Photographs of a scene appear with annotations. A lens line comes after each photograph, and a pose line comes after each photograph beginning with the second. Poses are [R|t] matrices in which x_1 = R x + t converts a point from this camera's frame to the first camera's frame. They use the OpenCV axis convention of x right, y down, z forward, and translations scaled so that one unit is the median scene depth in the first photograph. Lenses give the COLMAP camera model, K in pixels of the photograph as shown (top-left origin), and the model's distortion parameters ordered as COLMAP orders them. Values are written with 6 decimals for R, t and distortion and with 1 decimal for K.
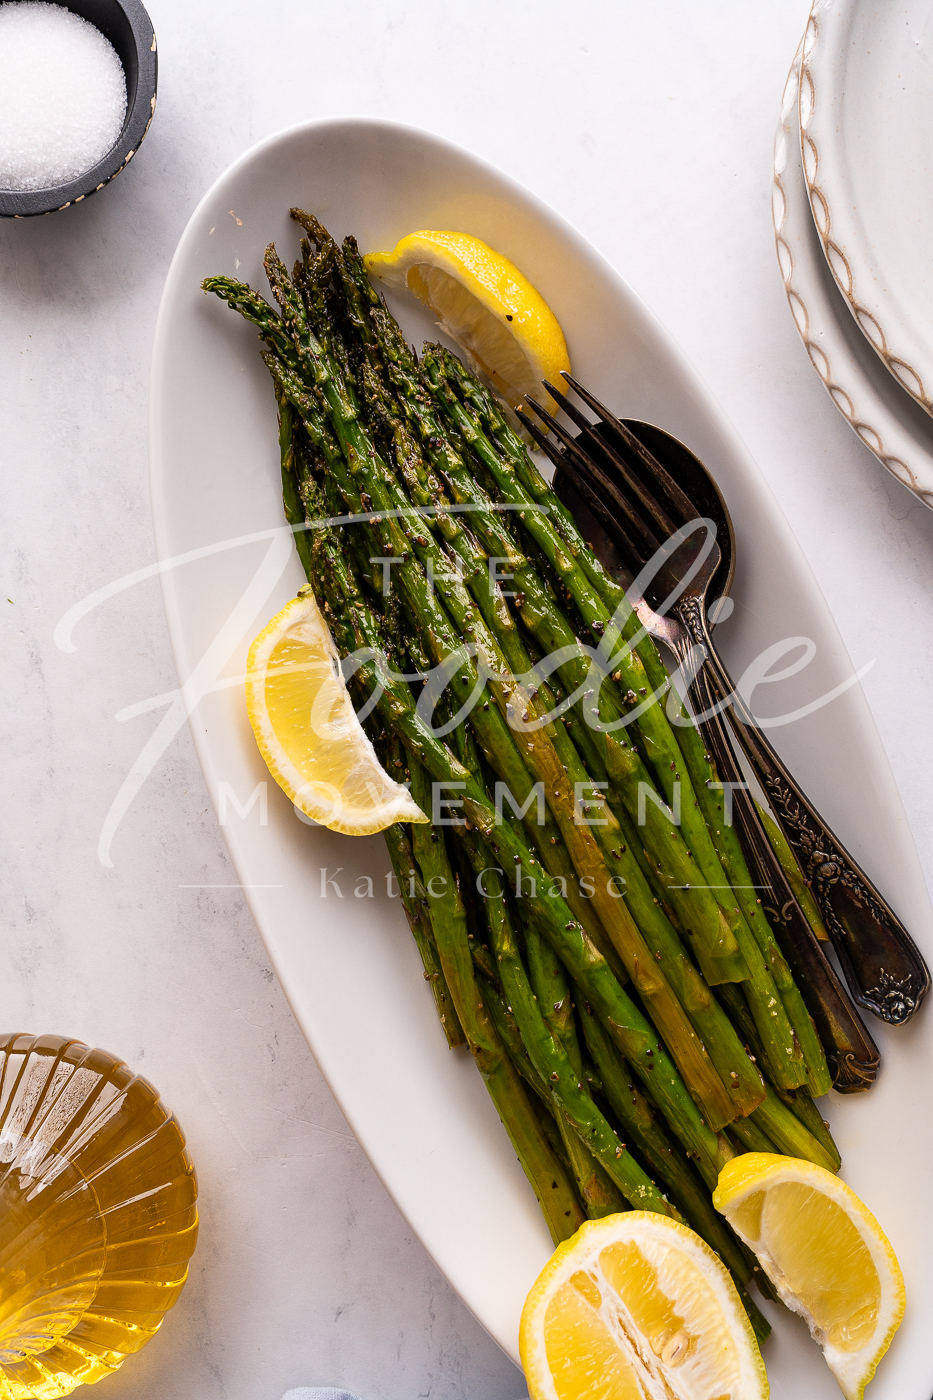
lens RADIAL K [[1230.6, 0, 466.5], [0, 1230.6, 700.0], [0, 0, 1]] dist [-0.005150, -0.012014]
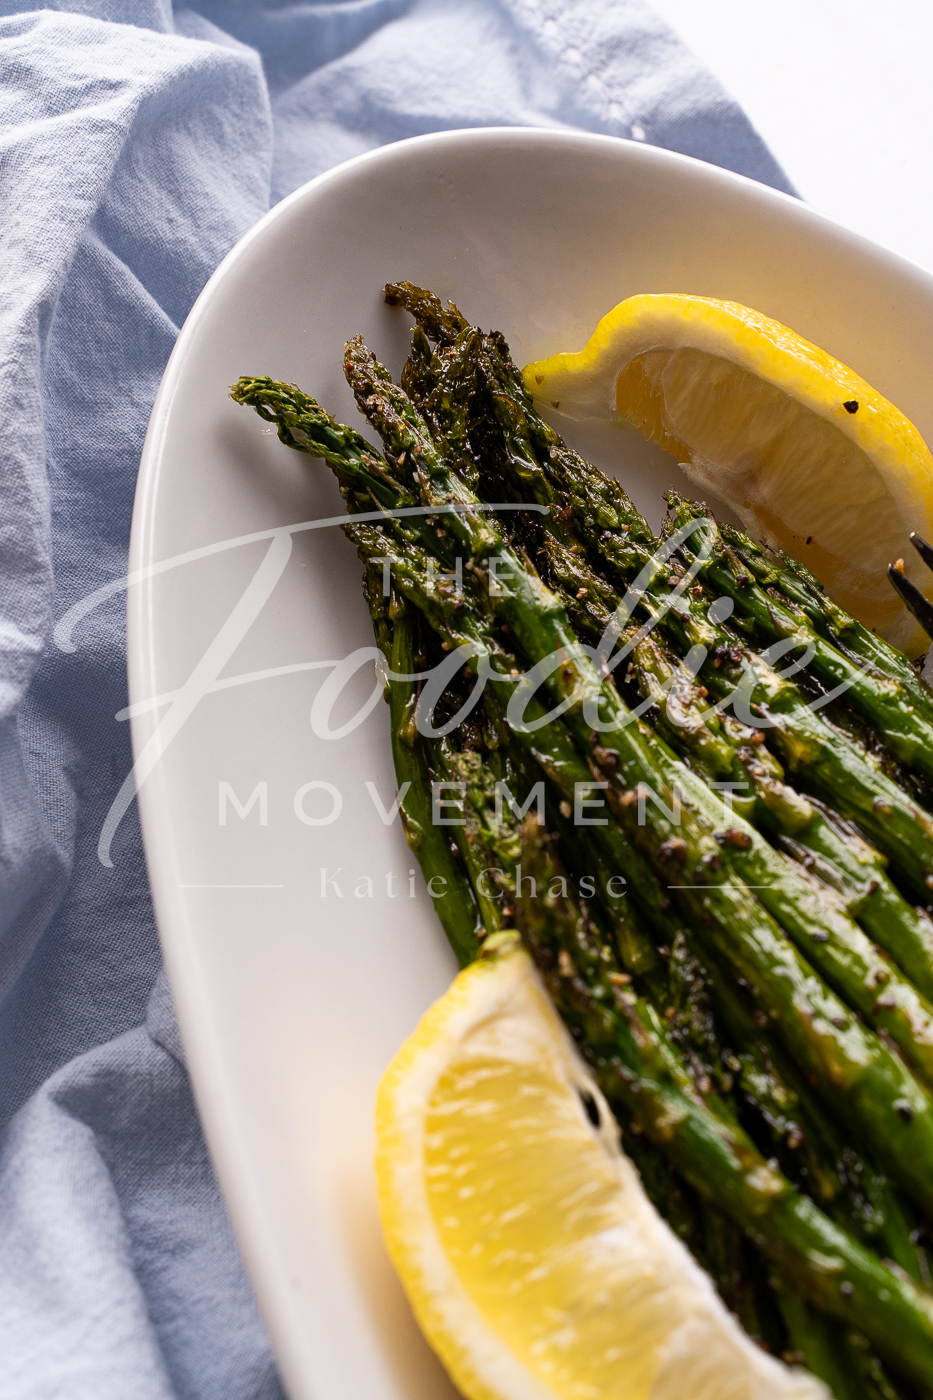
lens RADIAL K [[2022.6, 0, 466.5], [0, 2022.6, 700.0], [0, 0, 1]] dist [-0.054136, 0.062445]
pose [[0.994472, -0.055905, 0.088877, -0.200200], [0.090752, 0.883372, -0.459802, 0.160753], [-0.052806, 0.465327, 0.883562, 0.326086]]
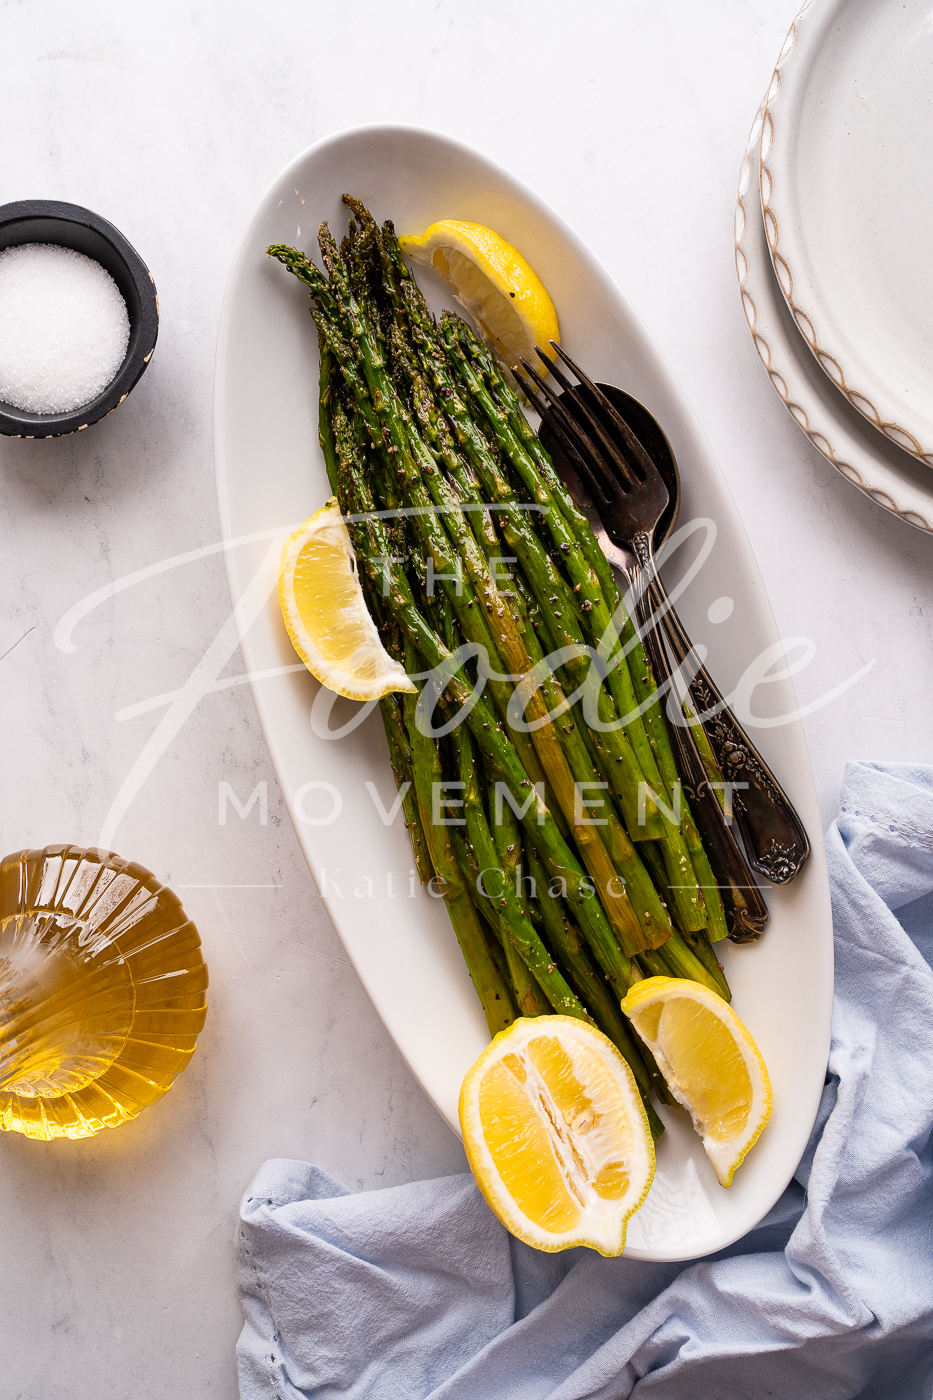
lens RADIAL K [[1230.6, 0, 466.5], [0, 1230.6, 700.0], [0, 0, 1]] dist [-0.005150, -0.012014]
pose [[0.997294, 0.073486, 0.002153, 0.015953], [-0.073482, 0.997294, -0.002044, 0.102096], [-0.002298, 0.001880, 0.999996, -0.238391]]
